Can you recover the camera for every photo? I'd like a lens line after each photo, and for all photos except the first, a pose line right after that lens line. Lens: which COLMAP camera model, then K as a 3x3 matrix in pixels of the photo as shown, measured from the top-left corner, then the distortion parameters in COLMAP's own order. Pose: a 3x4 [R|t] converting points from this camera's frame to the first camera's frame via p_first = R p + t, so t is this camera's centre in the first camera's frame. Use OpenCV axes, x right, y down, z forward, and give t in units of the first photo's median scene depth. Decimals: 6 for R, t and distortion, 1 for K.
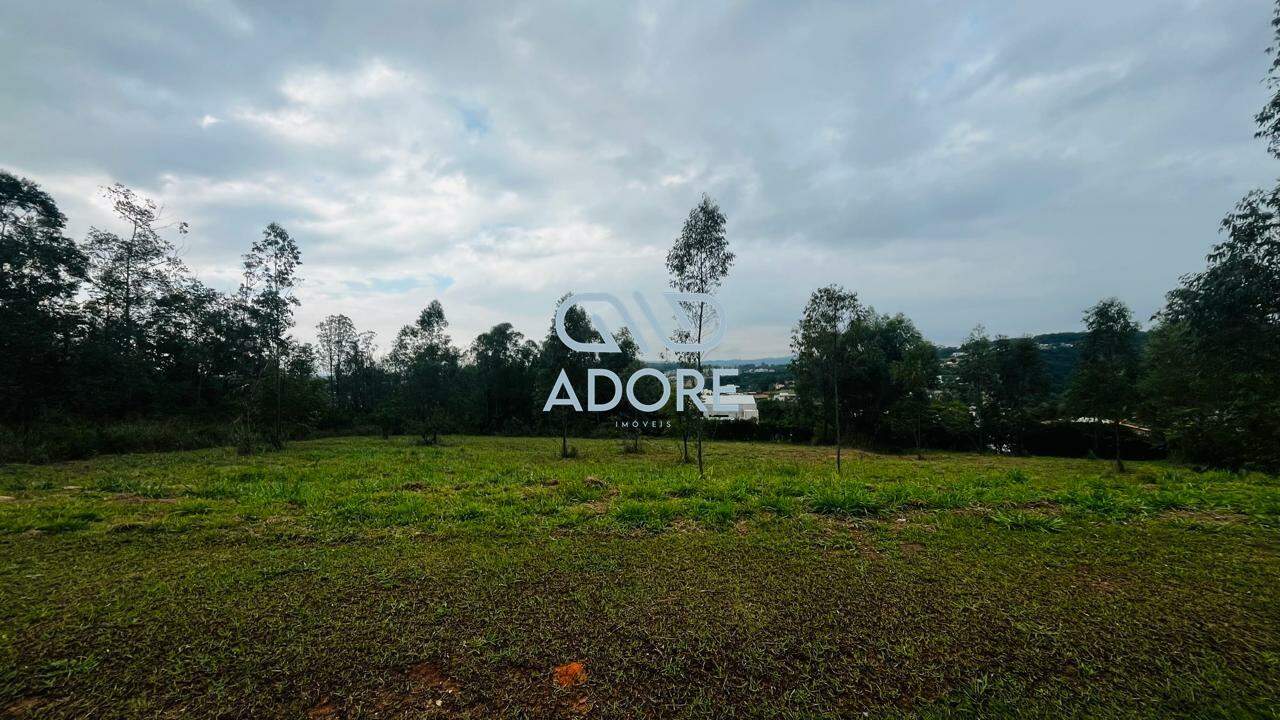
lens RADIAL K [[513.5, 0, 641.8], [0, 513.5, 412.3], [0, 0, 1]] dist [-0.001439, -0.000868]
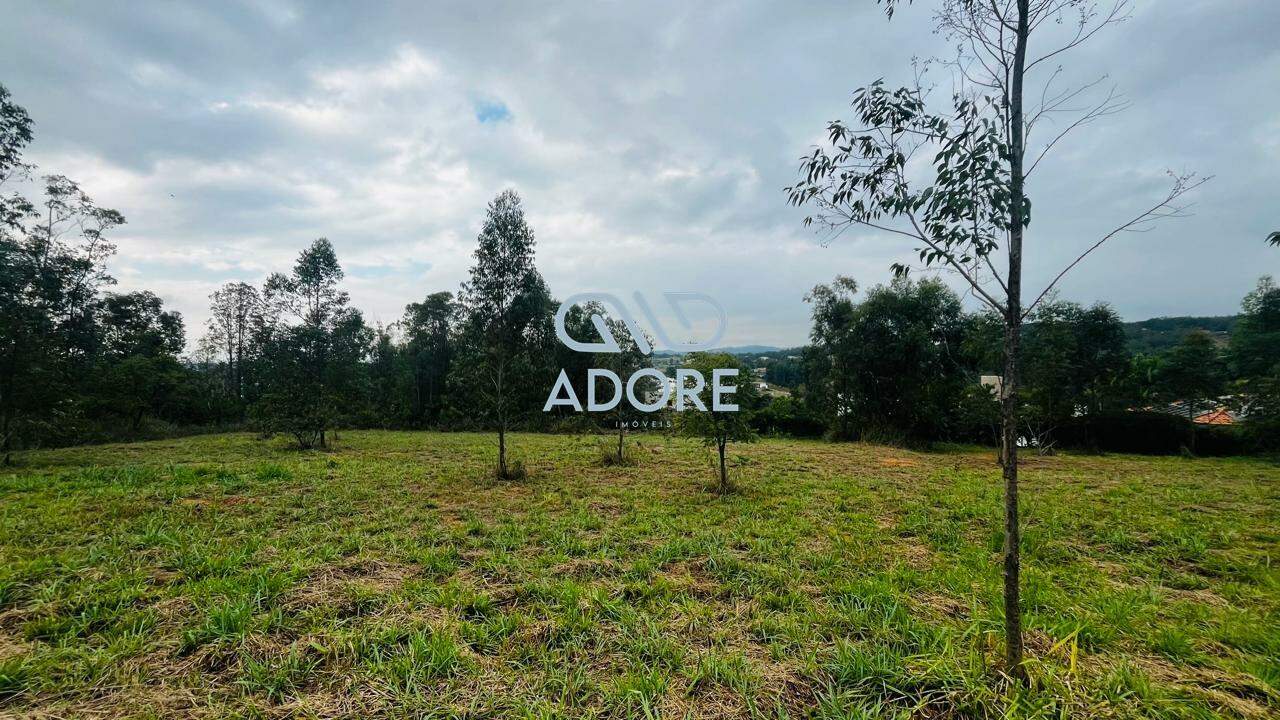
lens RADIAL K [[513.5, 0, 651.5], [0, 513.5, 367.4], [0, 0, 1]] dist [-0.001439, -0.000868]
pose [[0.997520, 0.002638, 0.070337, 0.000133], [0.002097, 0.997741, -0.067152, 0.002385], [-0.070355, 0.067133, 0.995260, 0.258379]]
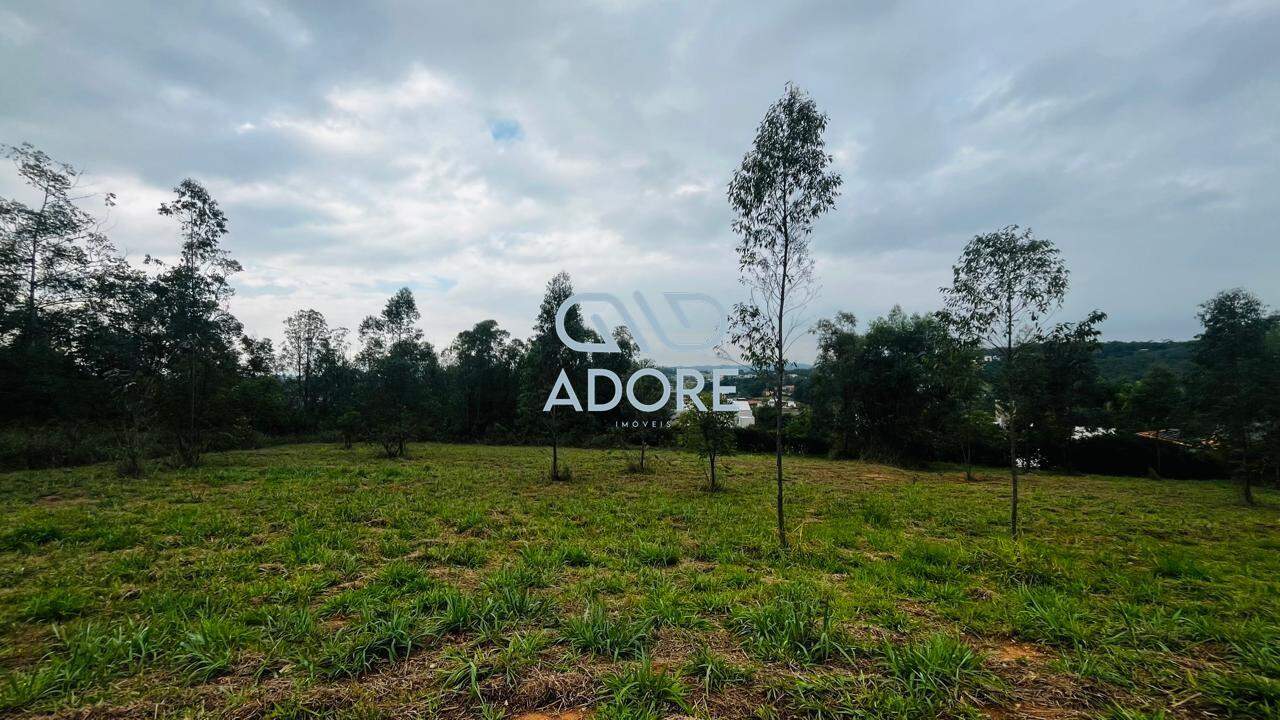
lens RADIAL K [[513.5, 0, 643.7], [0, 513.5, 373.1], [0, 0, 1]] dist [-0.001439, -0.000868]
pose [[0.999603, 0.011912, 0.025515, -0.021964], [-0.009704, 0.996336, -0.084979, -0.006768], [-0.026434, 0.084697, 0.996056, 0.133032]]
